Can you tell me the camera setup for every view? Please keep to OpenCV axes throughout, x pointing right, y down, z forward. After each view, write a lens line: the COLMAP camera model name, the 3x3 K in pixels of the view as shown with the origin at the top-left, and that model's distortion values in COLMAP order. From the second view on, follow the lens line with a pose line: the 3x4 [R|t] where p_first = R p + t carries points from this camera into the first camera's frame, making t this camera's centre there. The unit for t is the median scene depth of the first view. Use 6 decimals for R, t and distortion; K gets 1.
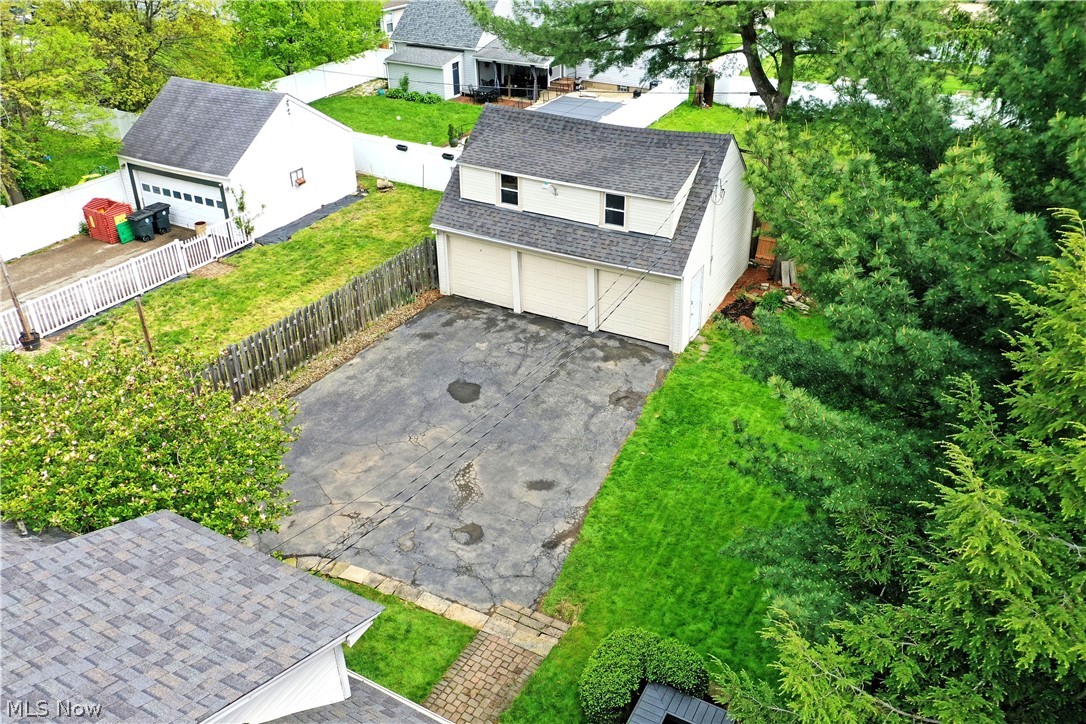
lens RADIAL K [[856.0, 0, 543.0], [0, 856.0, 362.0], [0, 0, 1]] dist [0.008601, 0.000073]
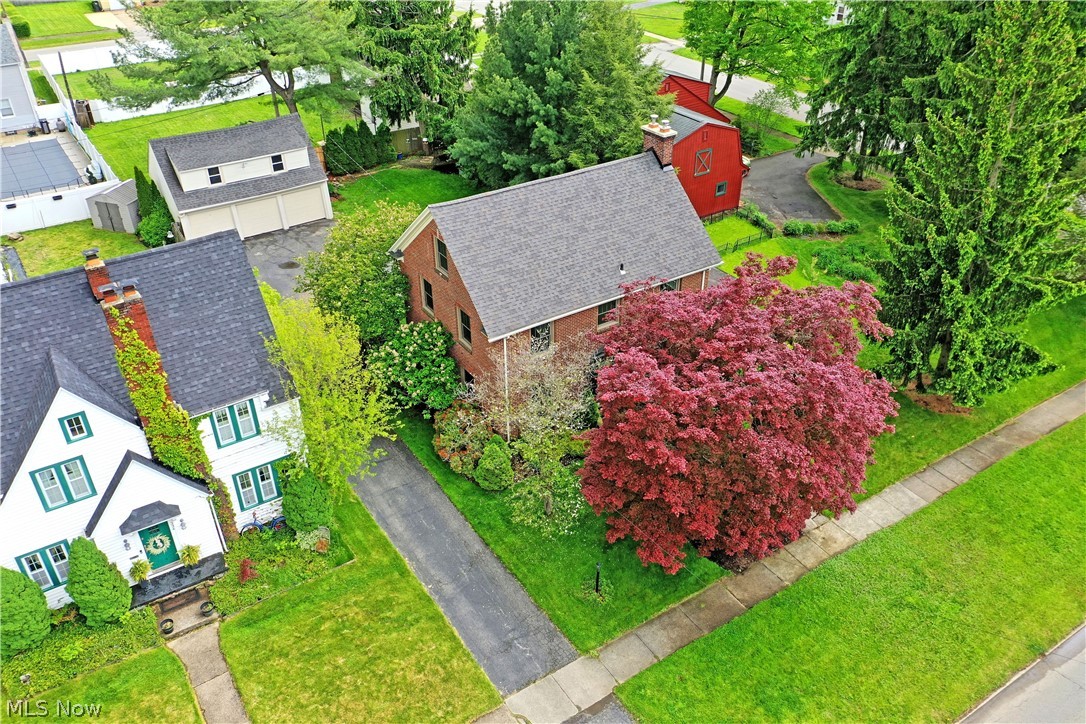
lens RADIAL K [[856.0, 0, 543.0], [0, 856.0, 362.0], [0, 0, 1]] dist [0.008601, 0.000073]
pose [[0.467744, -0.486333, 0.738035, -1.254068], [0.456951, 0.847818, 0.269073, -0.038393], [-0.756579, 0.211388, 0.618792, -0.566629]]
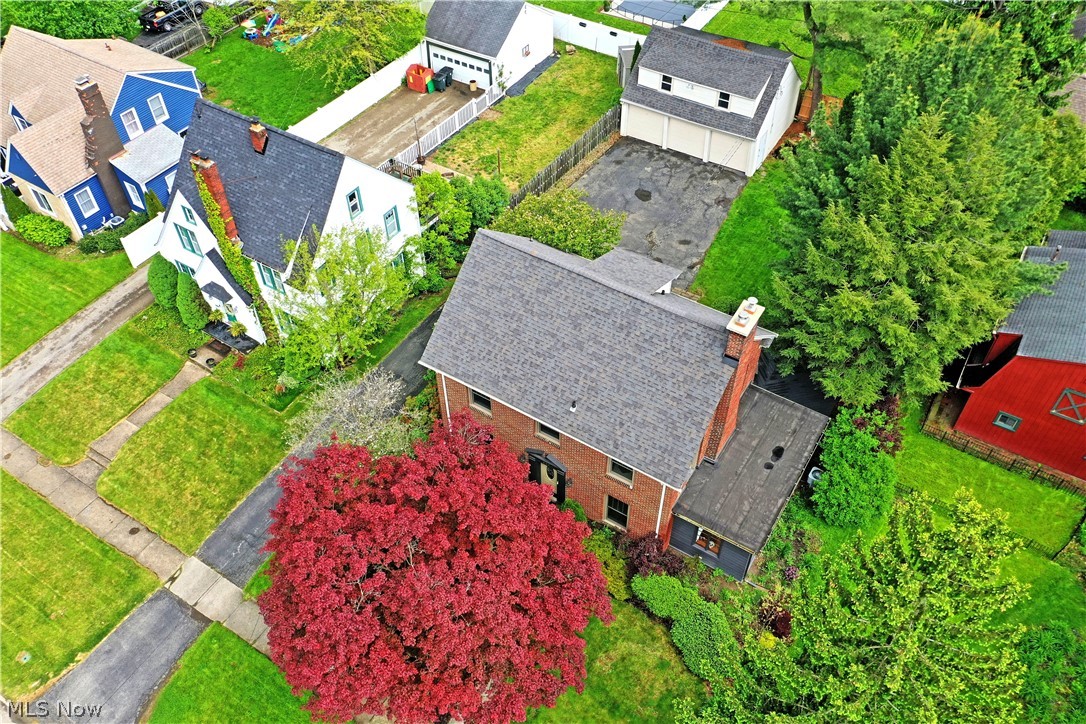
lens RADIAL K [[856.0, 0, 543.0], [0, 856.0, 362.0], [0, 0, 1]] dist [0.008601, 0.000073]
pose [[0.998182, 0.040499, -0.044642, -0.202286], [-0.026220, 0.958644, 0.283397, -0.142210], [0.054273, -0.281711, 0.957963, -0.985364]]
